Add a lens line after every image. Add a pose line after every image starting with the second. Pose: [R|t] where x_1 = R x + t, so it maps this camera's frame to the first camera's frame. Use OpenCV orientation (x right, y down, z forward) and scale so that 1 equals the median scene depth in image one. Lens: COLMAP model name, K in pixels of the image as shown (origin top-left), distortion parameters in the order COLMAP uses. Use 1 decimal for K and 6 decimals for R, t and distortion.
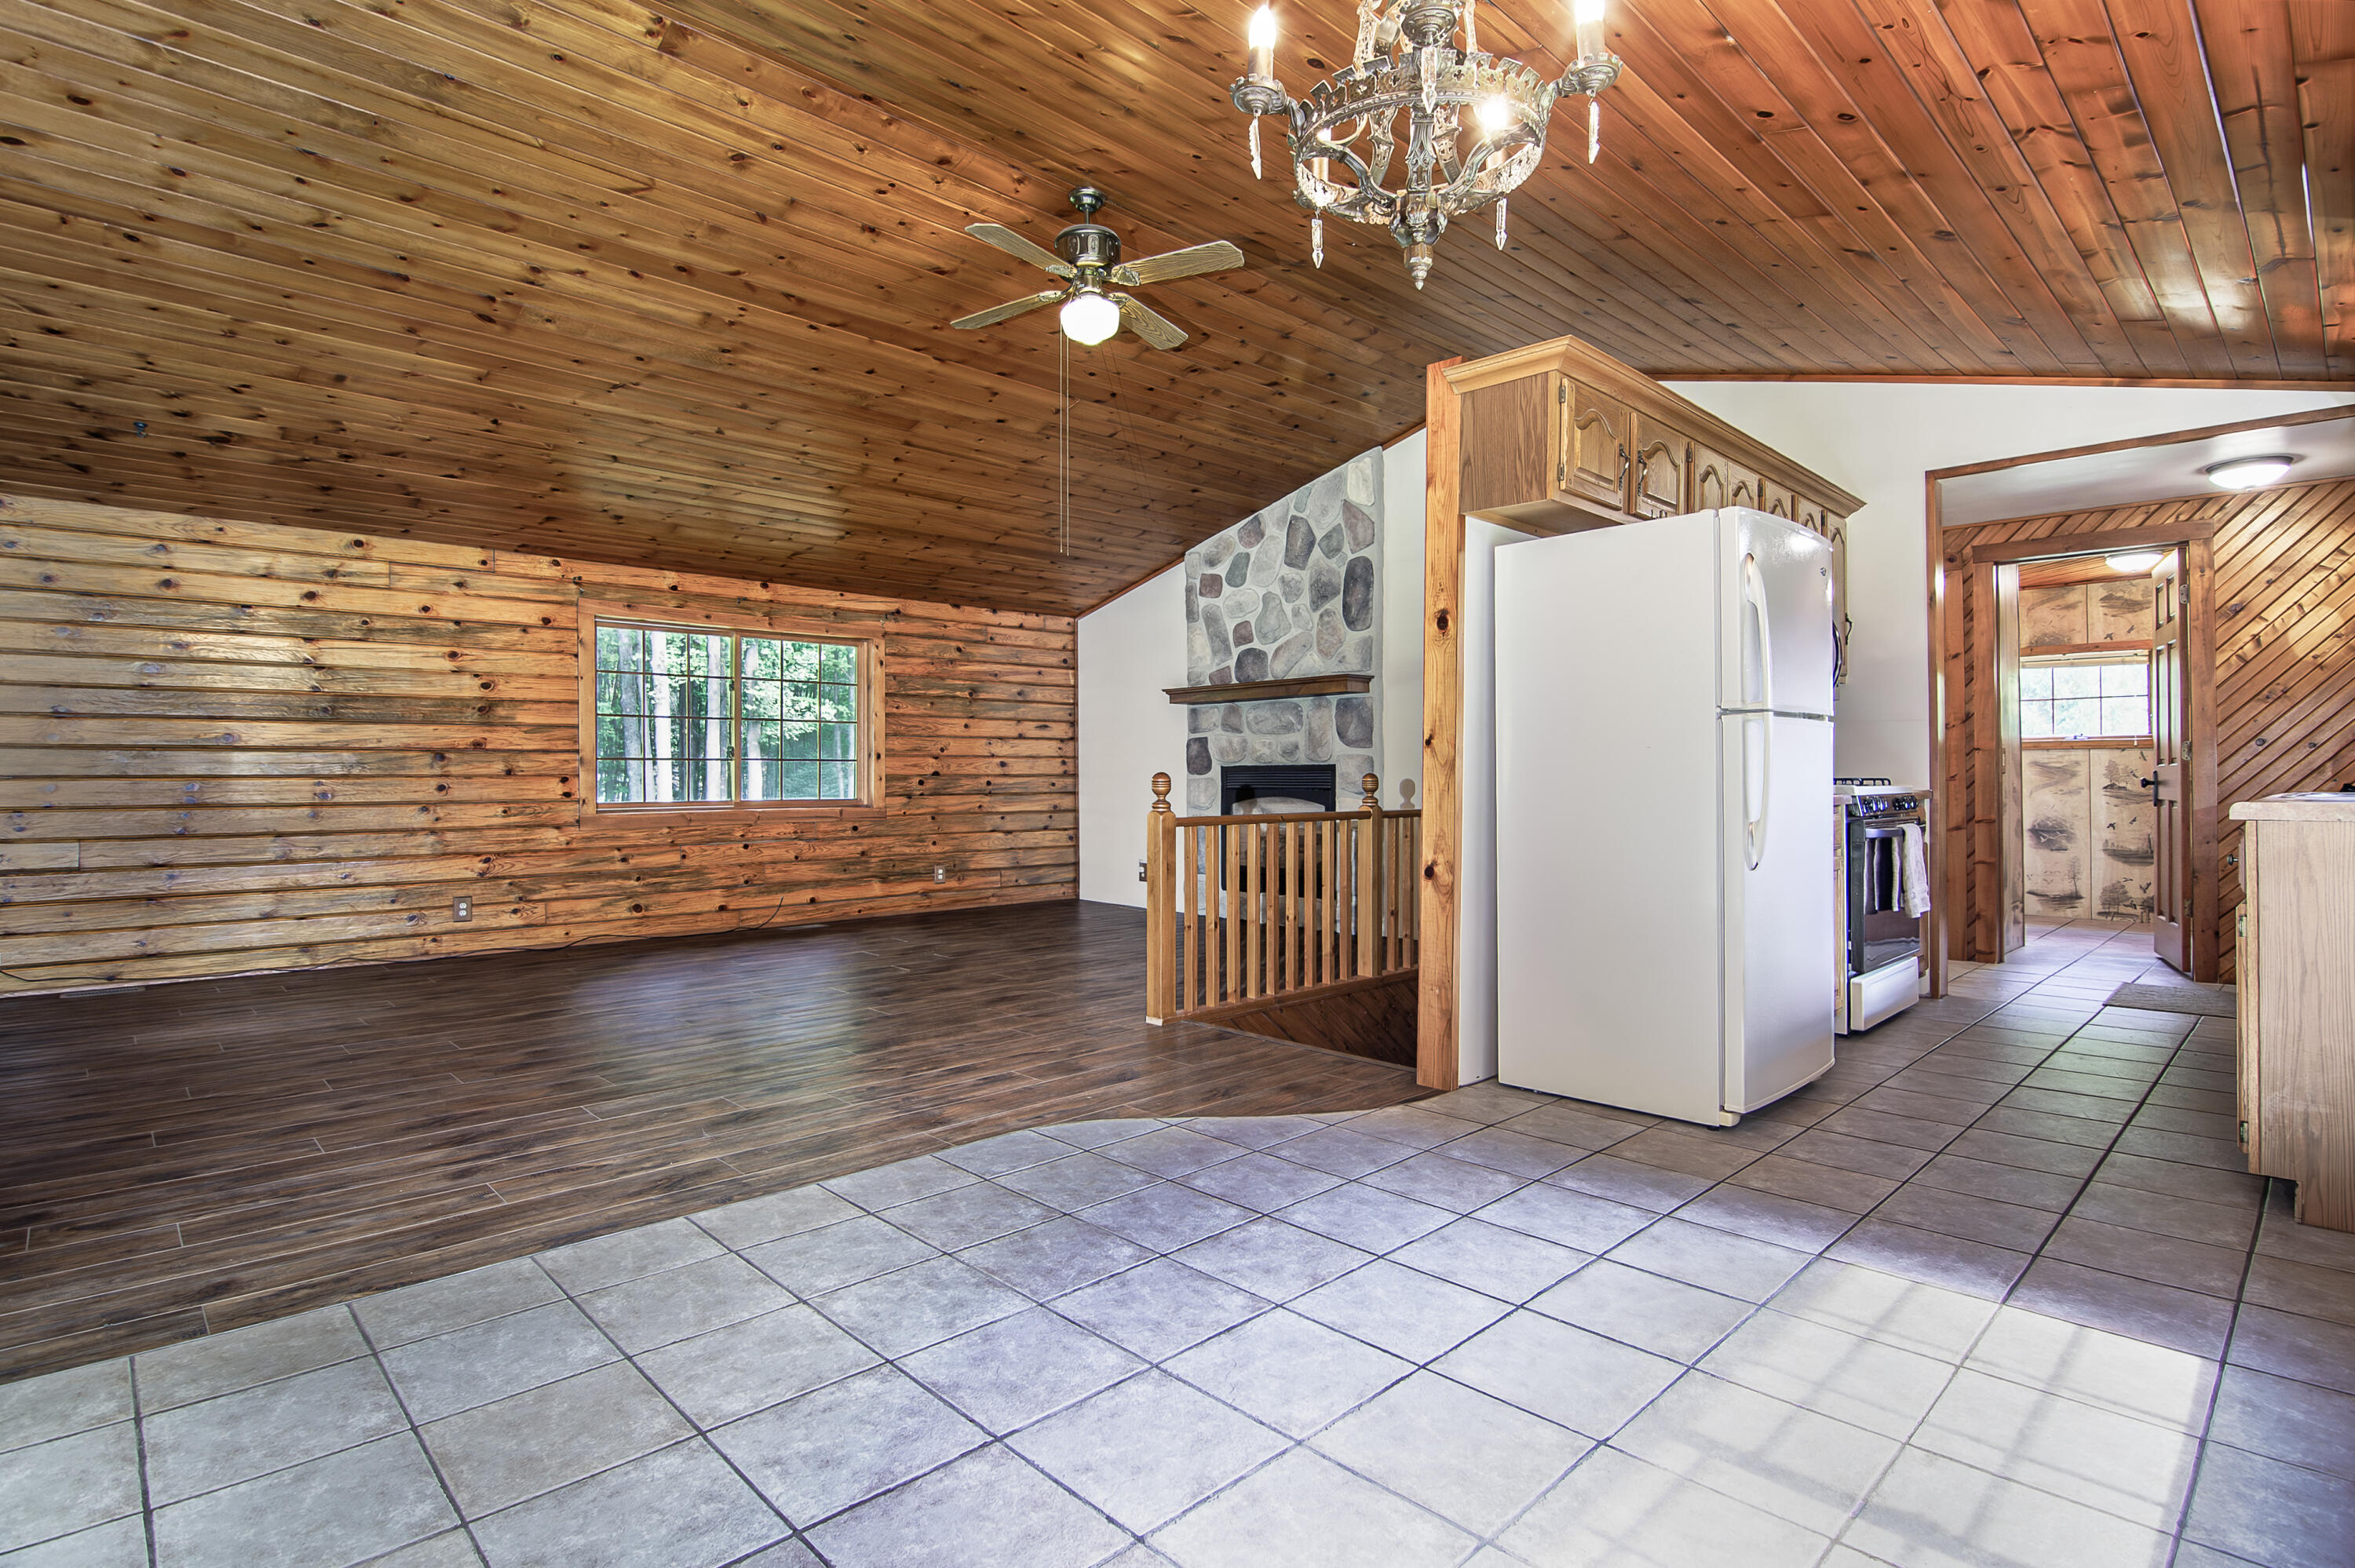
lens RADIAL K [[1144.4, 0, 1169.7], [0, 1144.4, 777.8], [0, 0, 1]] dist [-0.001584, -0.000849]
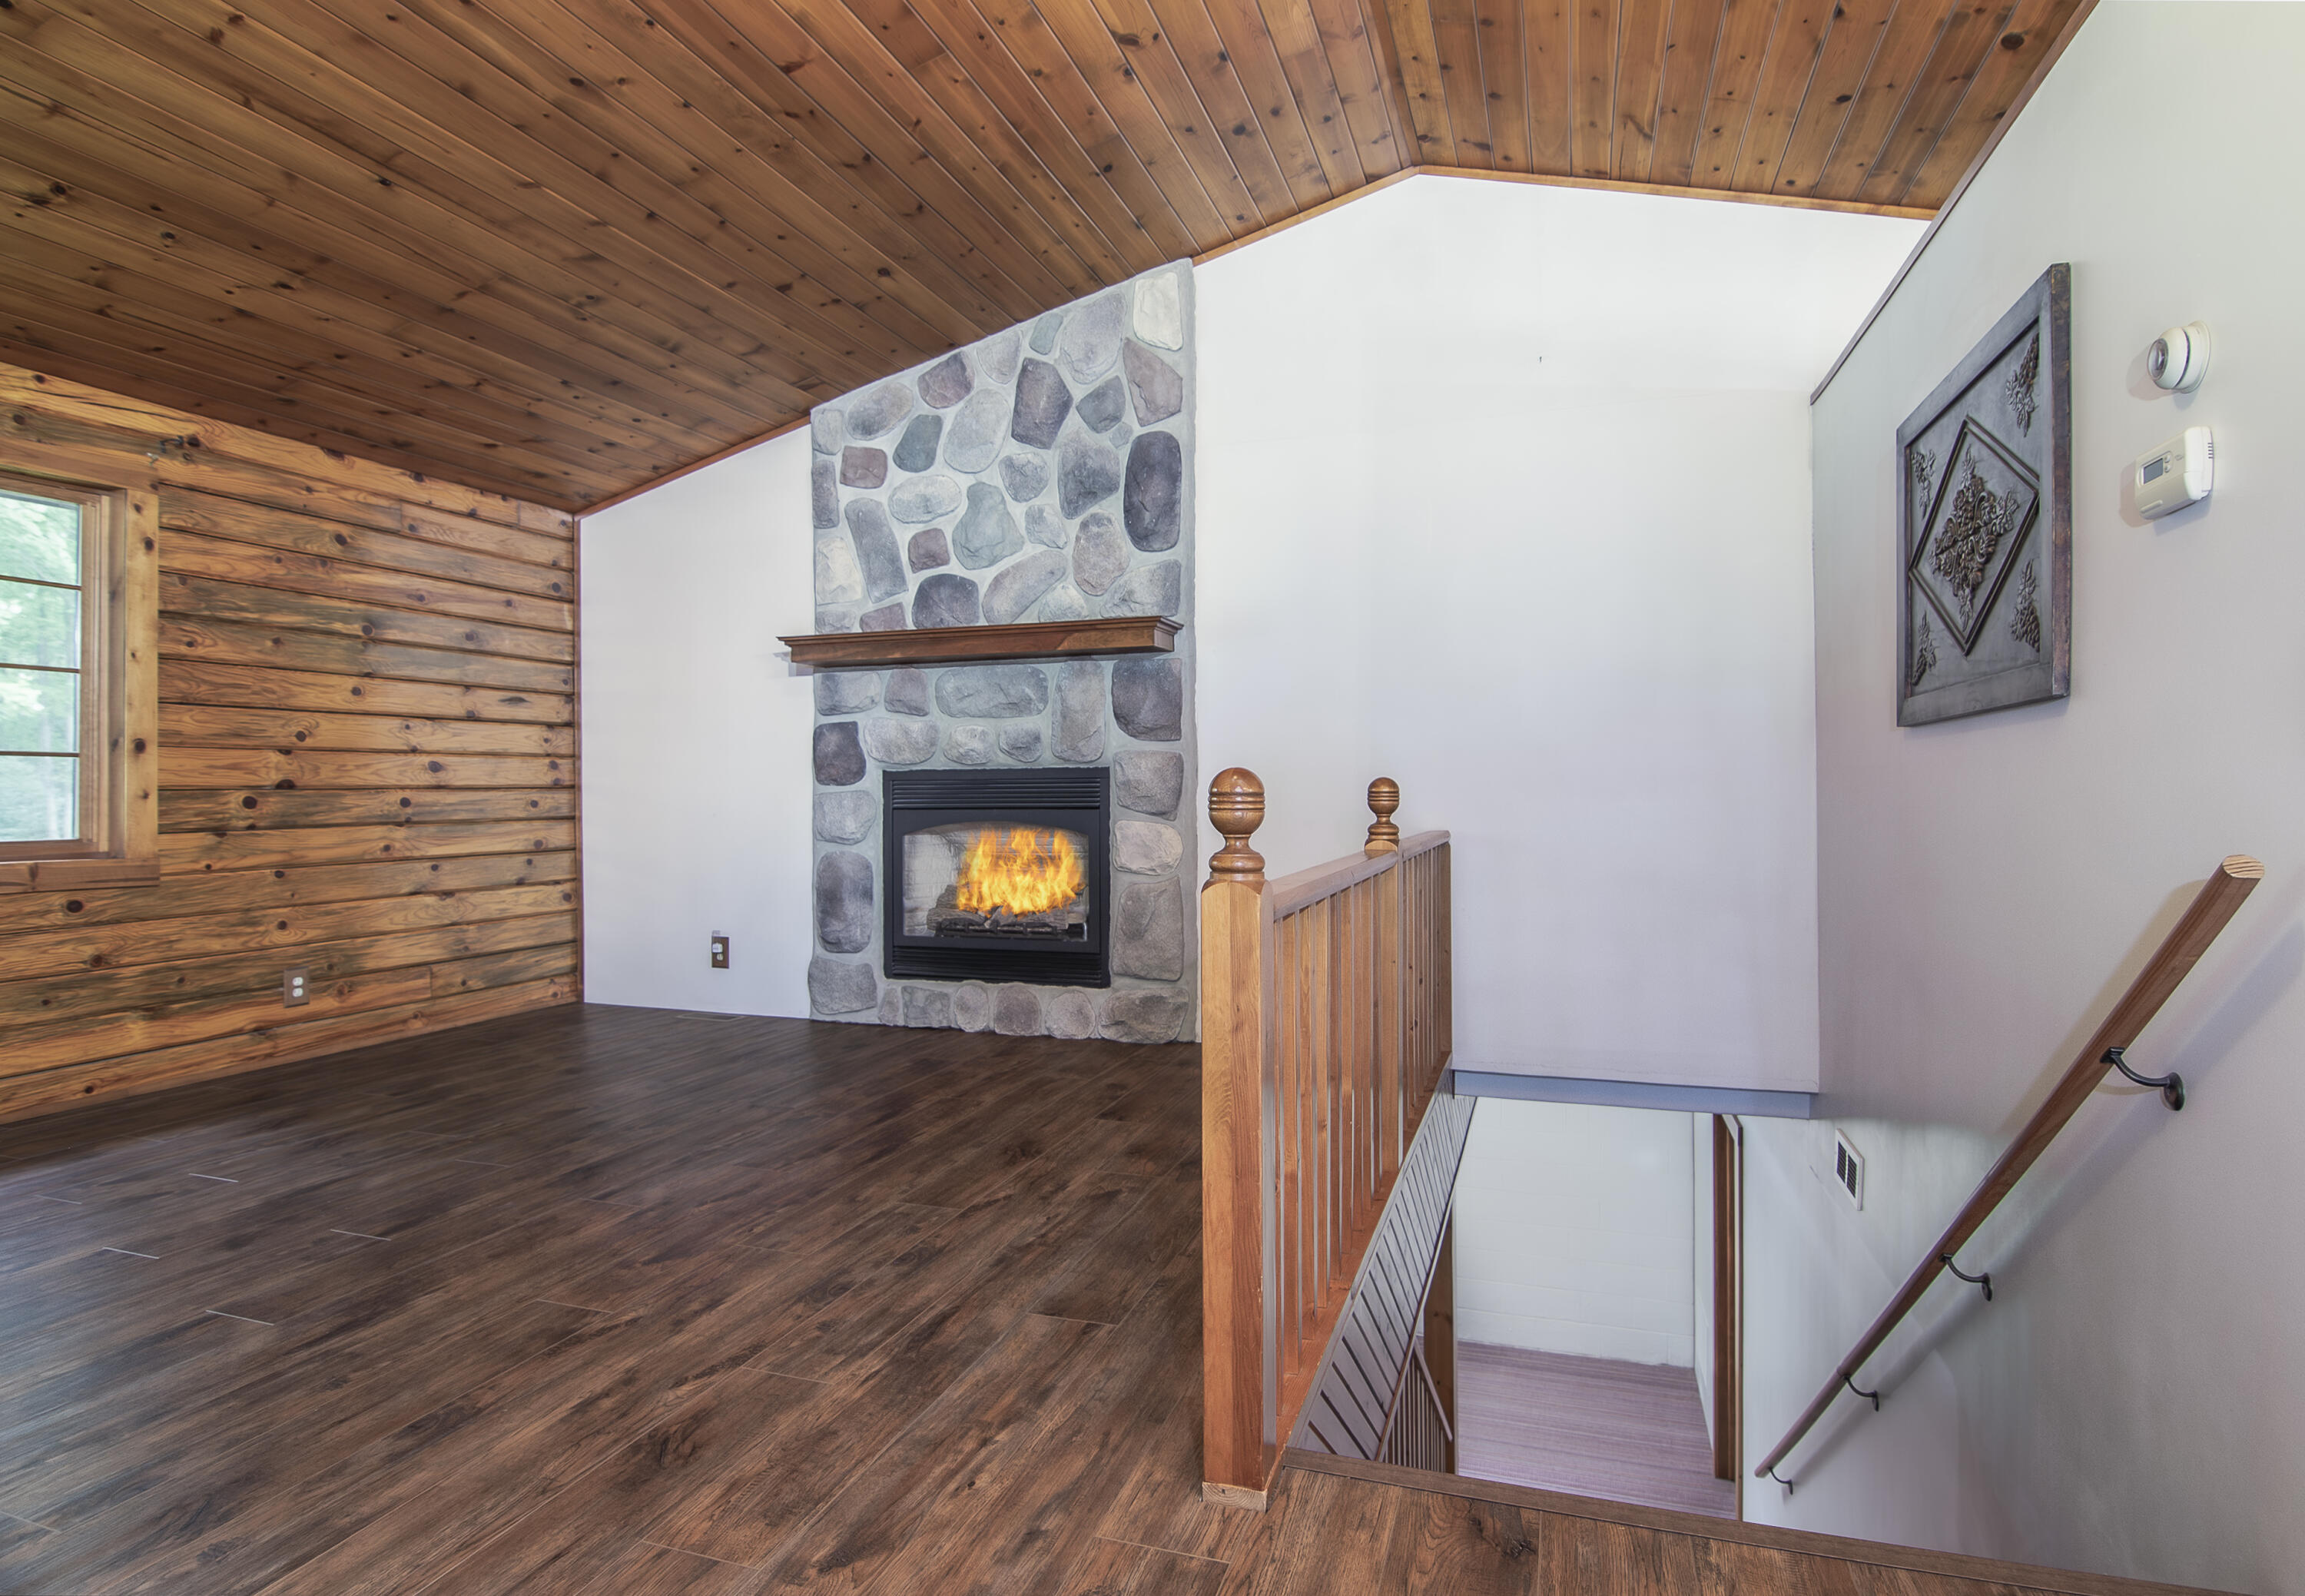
lens RADIAL K [[1149.3, 0, 1176.8], [0, 1149.3, 788.3], [0, 0, 1]] dist [-0.011304, -0.006425]
pose [[0.874881, -0.001788, 0.484334, -0.110472], [0.003834, 0.999987, -0.003233, 0.001292], [-0.484322, 0.004685, 0.874877, 0.400182]]
